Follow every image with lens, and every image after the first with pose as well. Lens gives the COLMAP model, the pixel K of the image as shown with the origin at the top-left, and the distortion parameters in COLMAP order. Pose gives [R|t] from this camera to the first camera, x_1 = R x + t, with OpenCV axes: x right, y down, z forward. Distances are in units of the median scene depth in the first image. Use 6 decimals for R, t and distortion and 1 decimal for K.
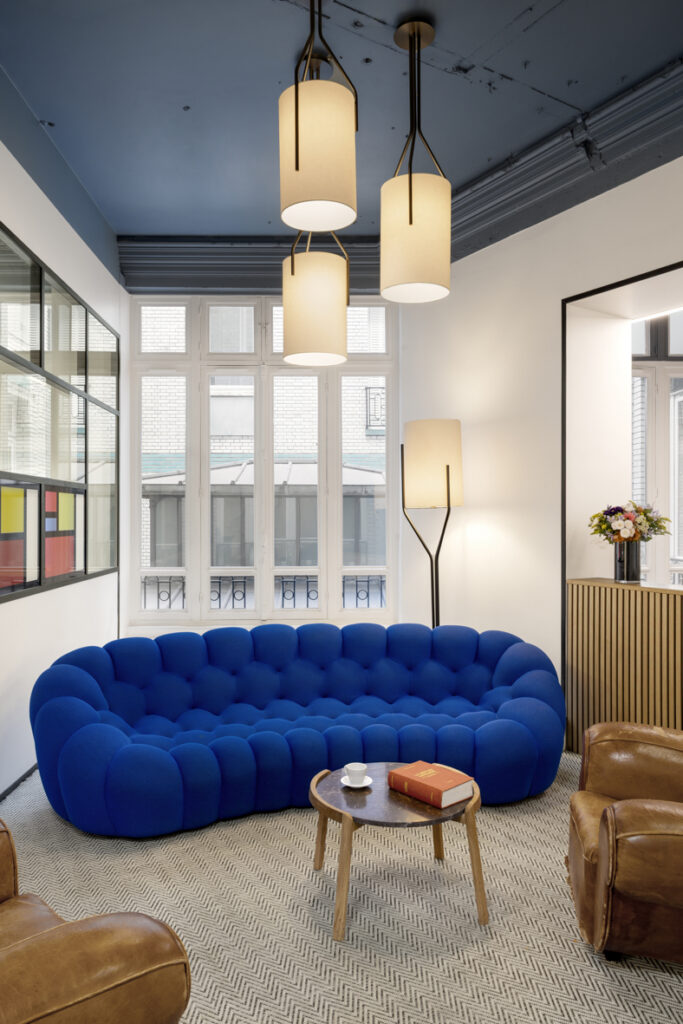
lens RADIAL K [[716.1, 0, 341.9], [0, 716.1, 508.9], [0, 0, 1]] dist [0.004936, 0.004733]
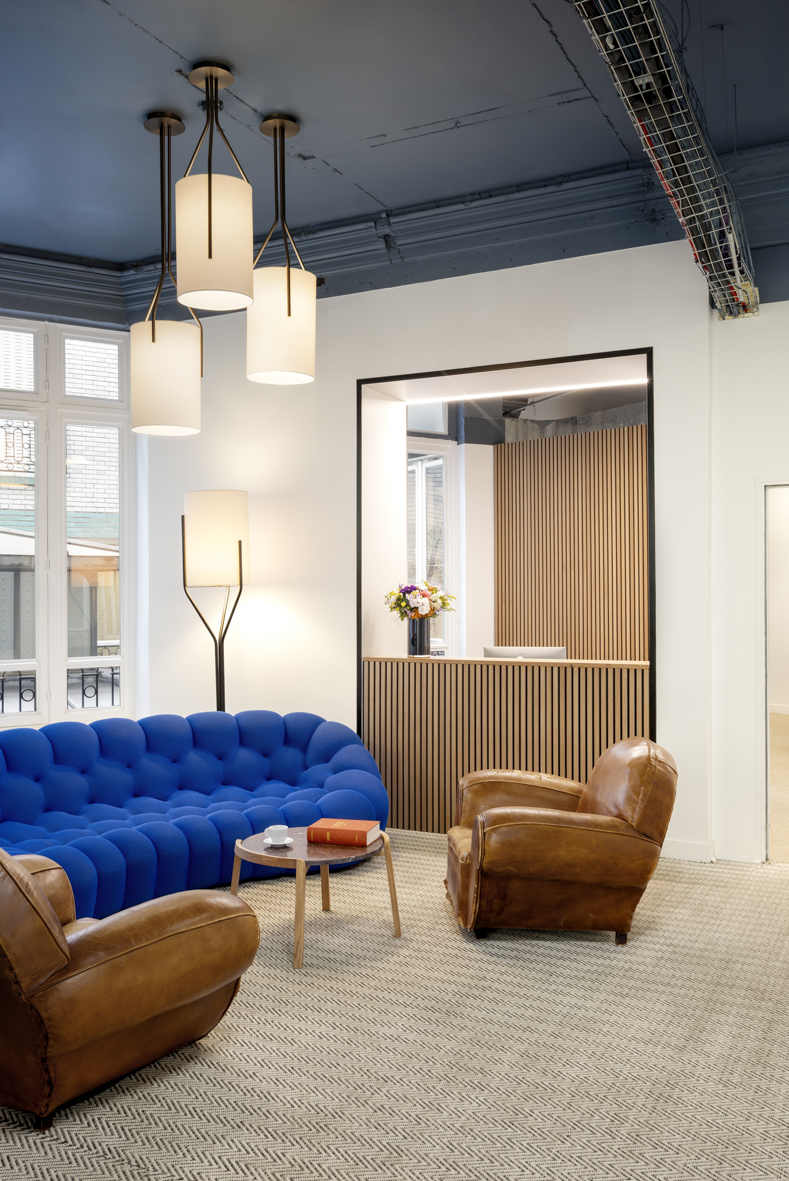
lens RADIAL K [[1040.5, 0, 393.9], [0, 1040.5, 590.6], [0, 0, 1]] dist [-0.021727, -0.000361]
pose [[0.848439, -0.004857, 0.529271, -0.445849], [0.001399, 0.999975, 0.006934, -0.005774], [-0.529292, -0.005143, 0.848424, -0.283044]]
